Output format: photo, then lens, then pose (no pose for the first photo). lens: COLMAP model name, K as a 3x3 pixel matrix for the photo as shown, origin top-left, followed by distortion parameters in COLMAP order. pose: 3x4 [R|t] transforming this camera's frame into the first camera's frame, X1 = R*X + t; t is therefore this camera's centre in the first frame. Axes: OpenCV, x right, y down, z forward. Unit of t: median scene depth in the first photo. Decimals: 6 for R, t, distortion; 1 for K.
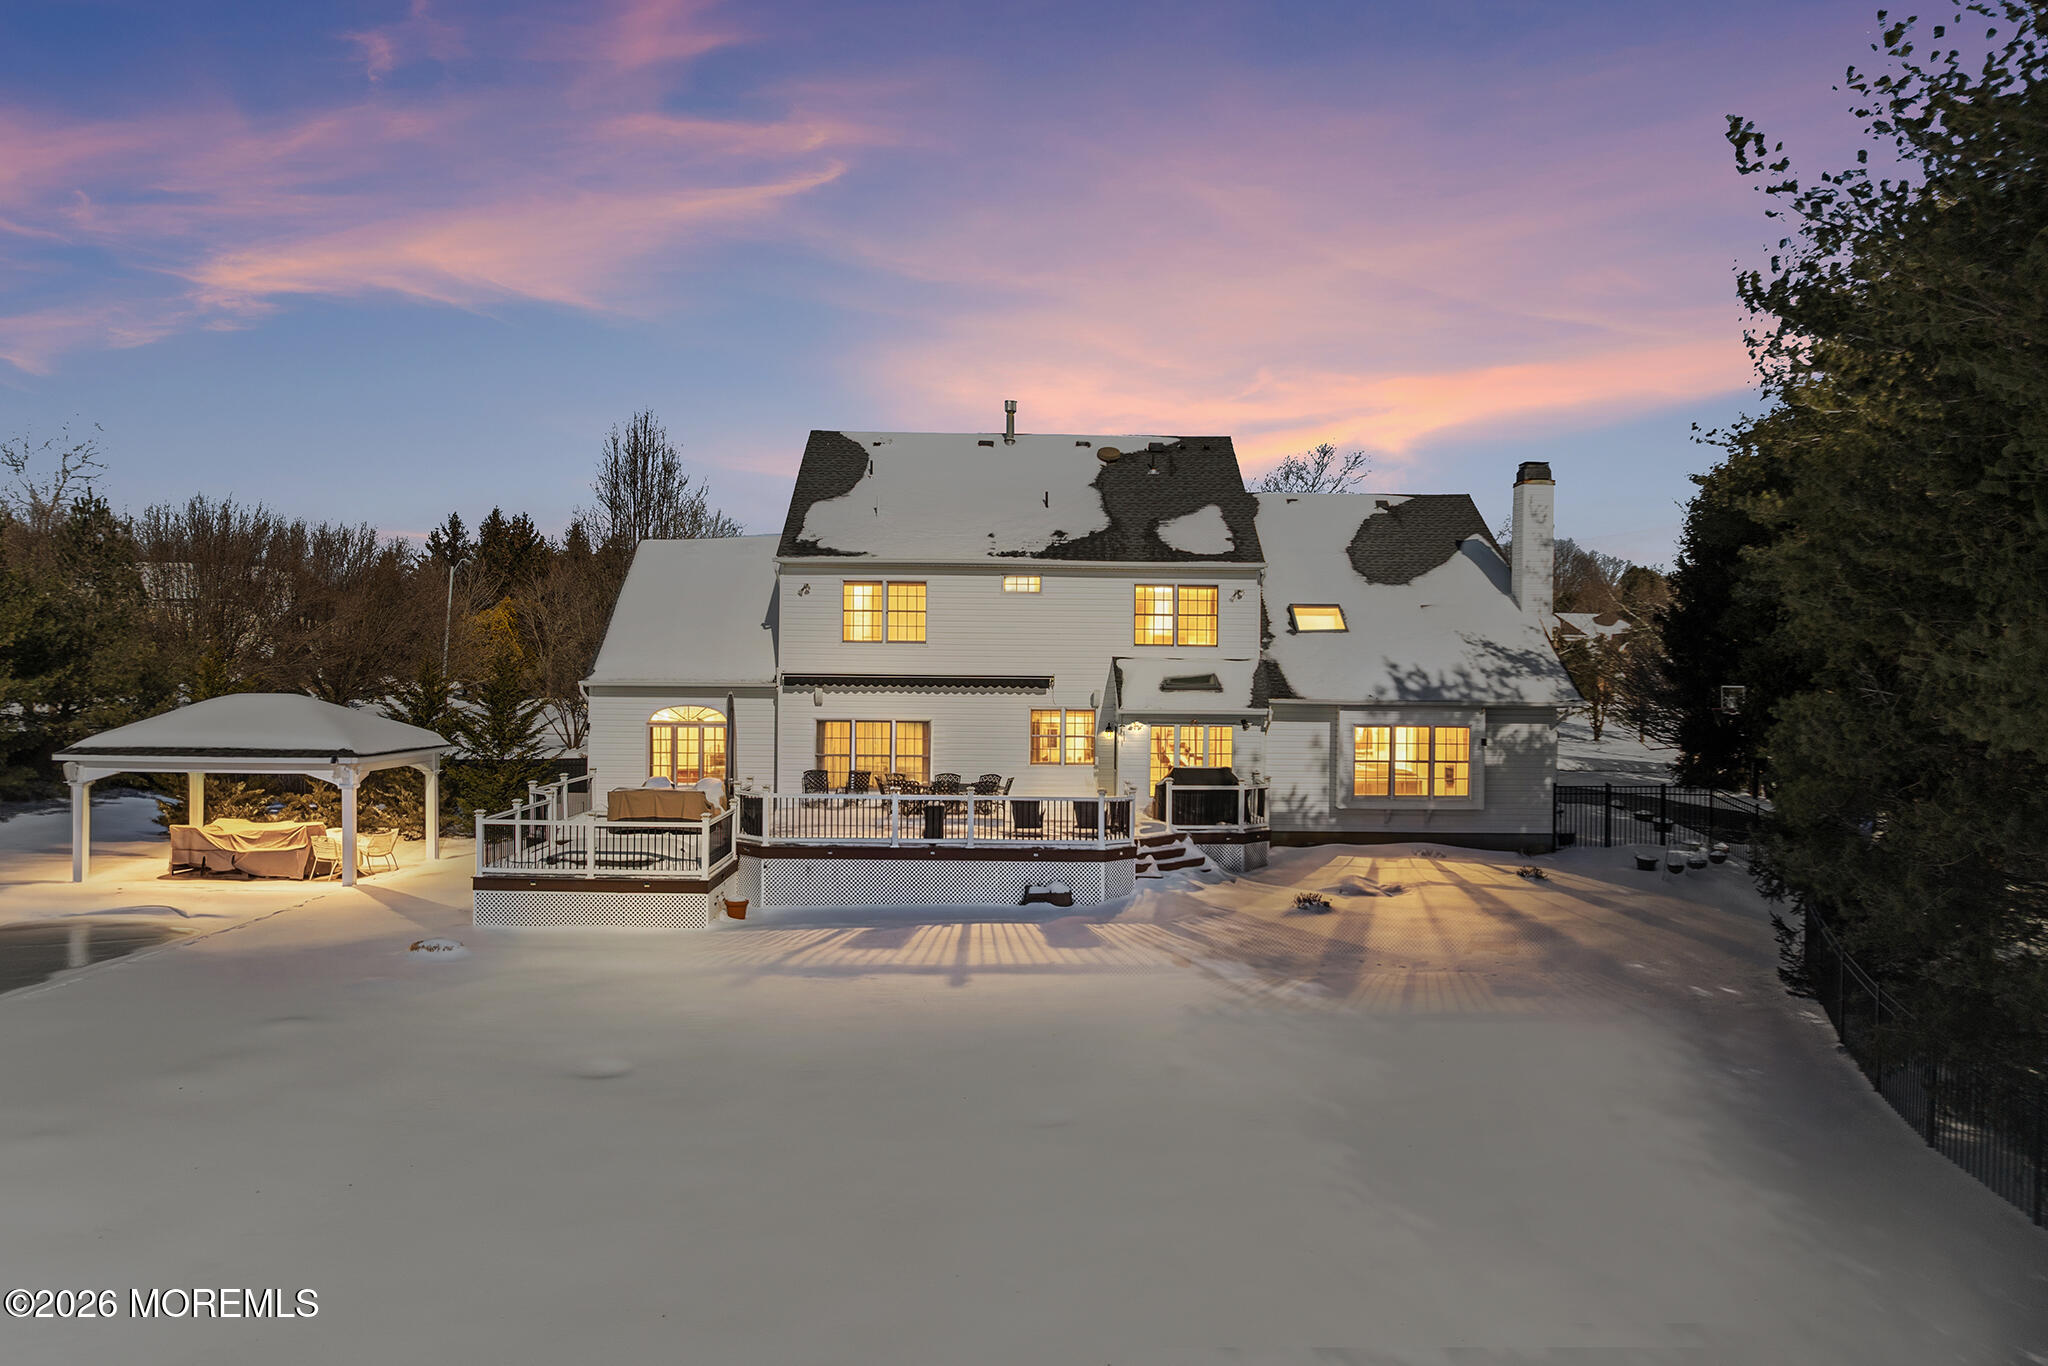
lens RADIAL K [[1458.7, 0, 1023.3], [0, 1458.7, 656.1], [0, 0, 1]] dist [-0.008715, -0.055974]
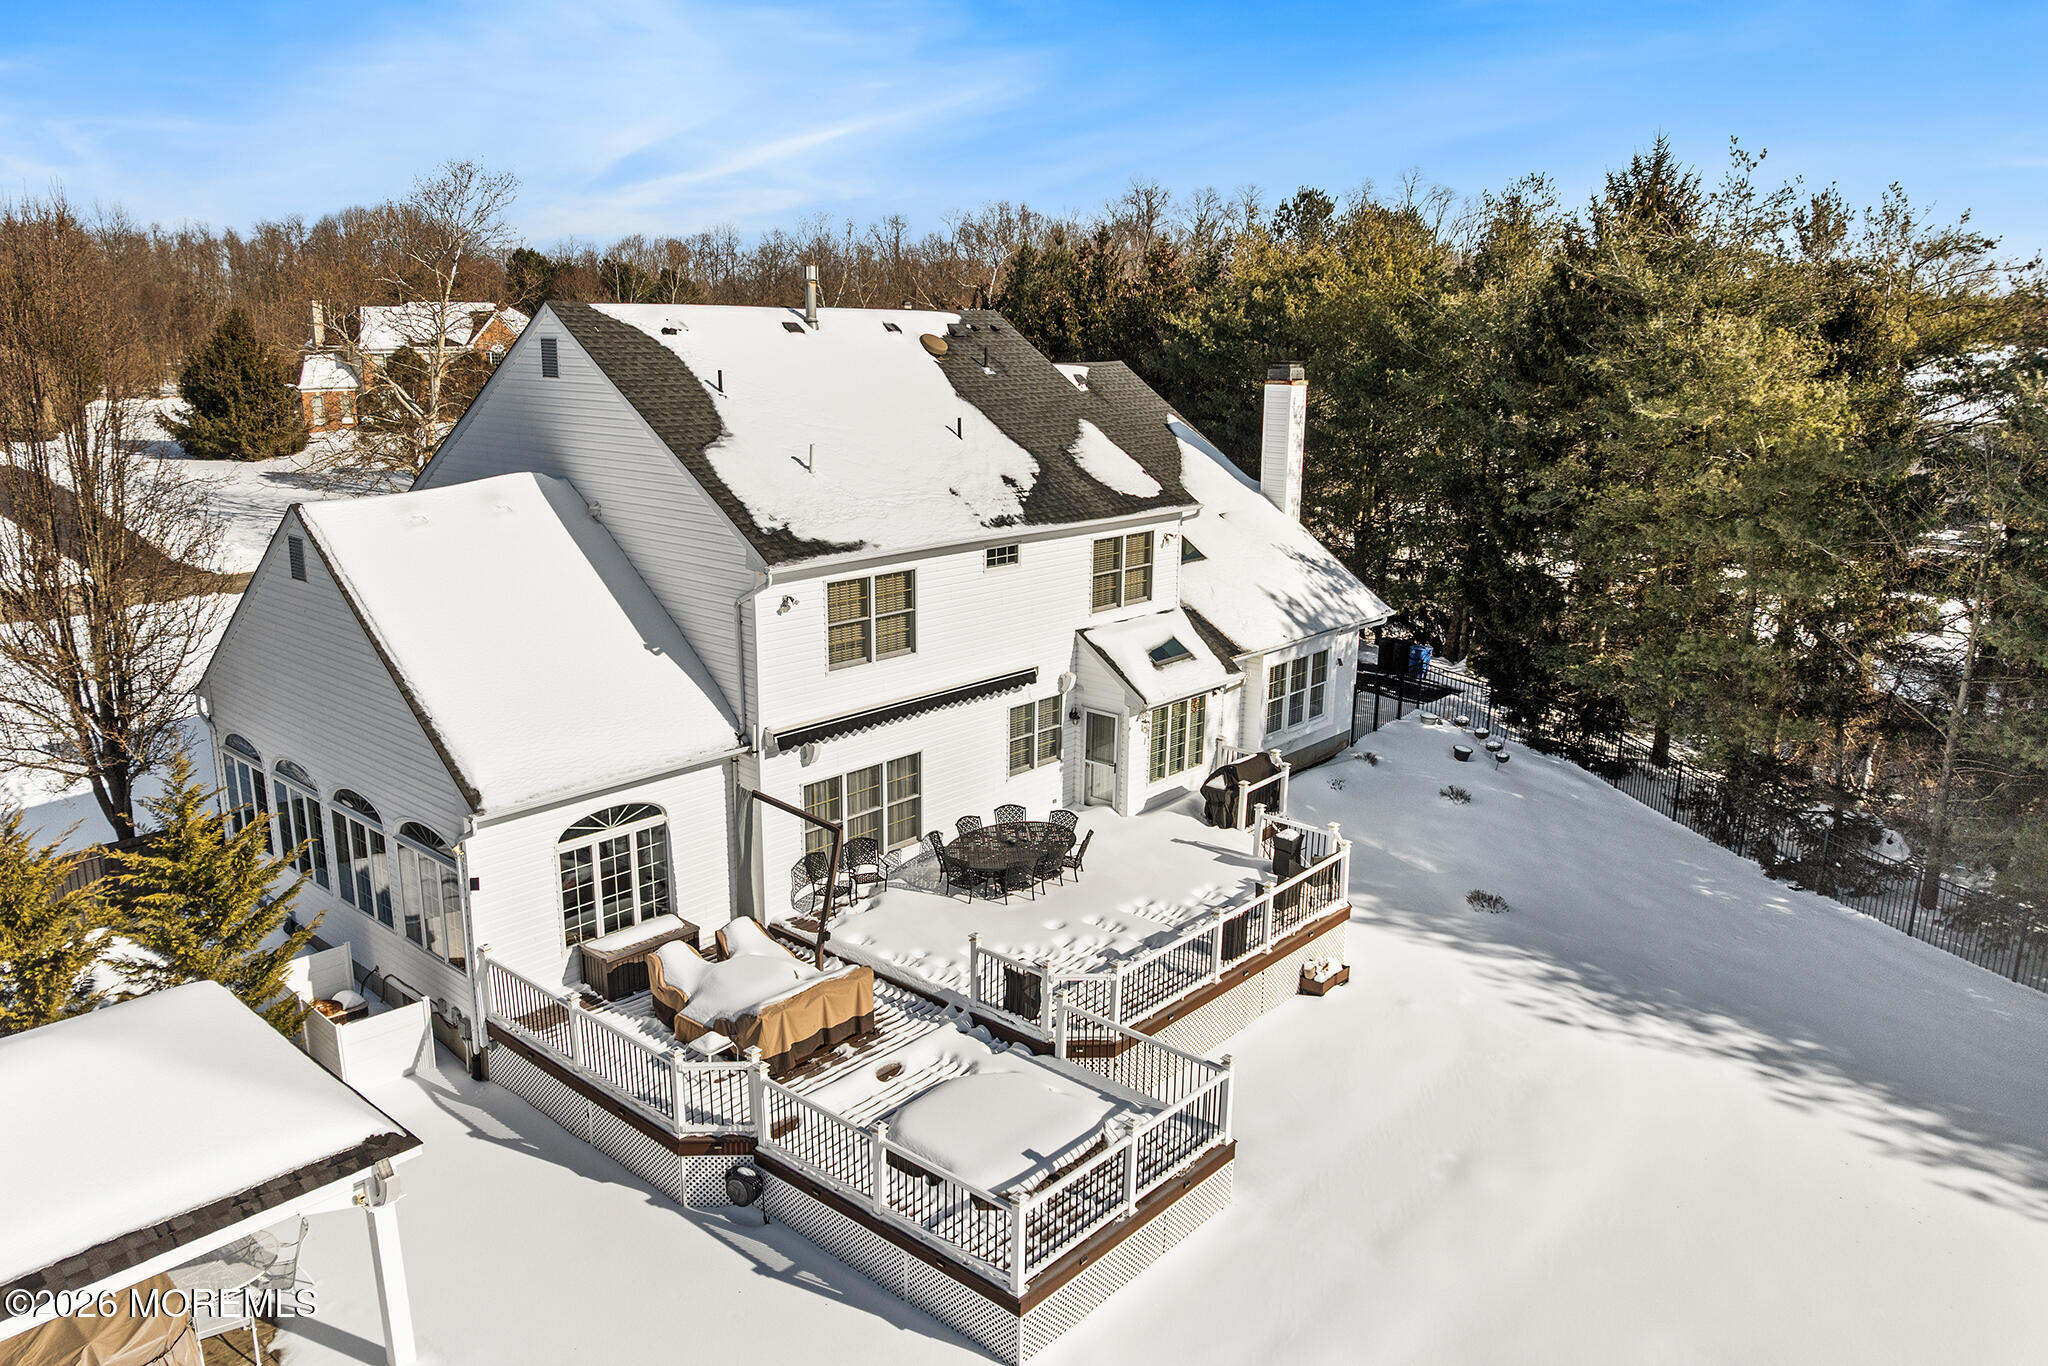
lens RADIAL K [[1458.7, 0, 1023.3], [0, 1458.7, 656.1], [0, 0, 1]] dist [-0.008715, -0.055974]
pose [[0.669424, -0.168838, 0.723440, -0.571421], [-0.014178, 0.970750, 0.239675, -0.186272], [-0.742745, -0.170701, 0.647449, 0.473699]]
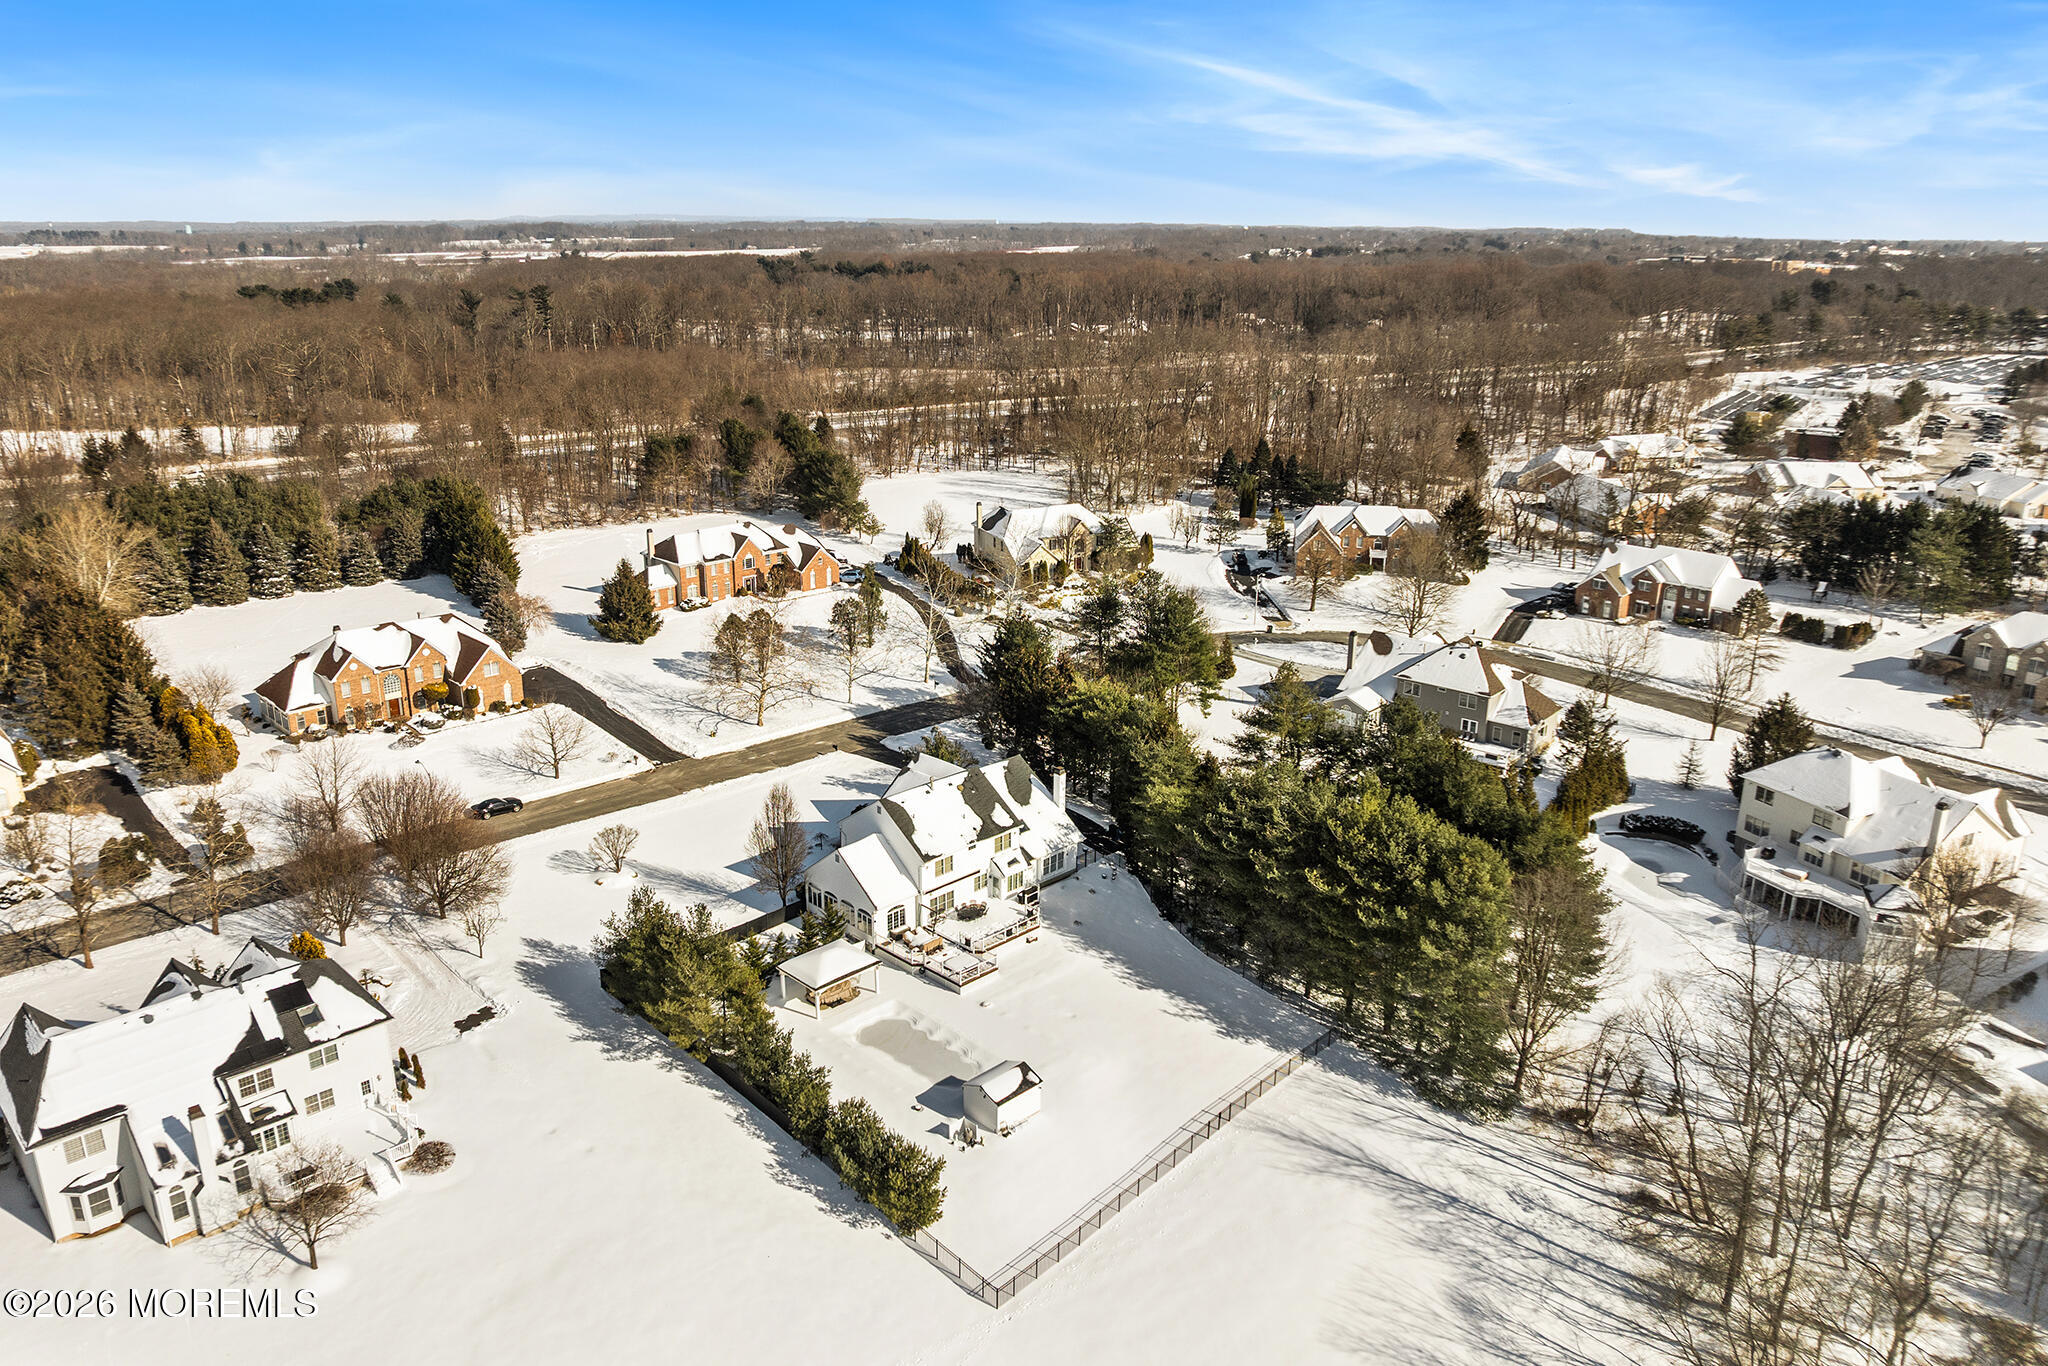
lens RADIAL K [[1447.1, 0, 1024.0], [0, 1447.1, 683.0], [0, 0, 1]] dist [-0.032604, -0.001479]
pose [[0.716010, -0.216495, 0.663671, -2.224059], [-0.013823, 0.946113, 0.323542, -1.613950], [-0.697953, -0.240833, 0.674434, -1.435326]]
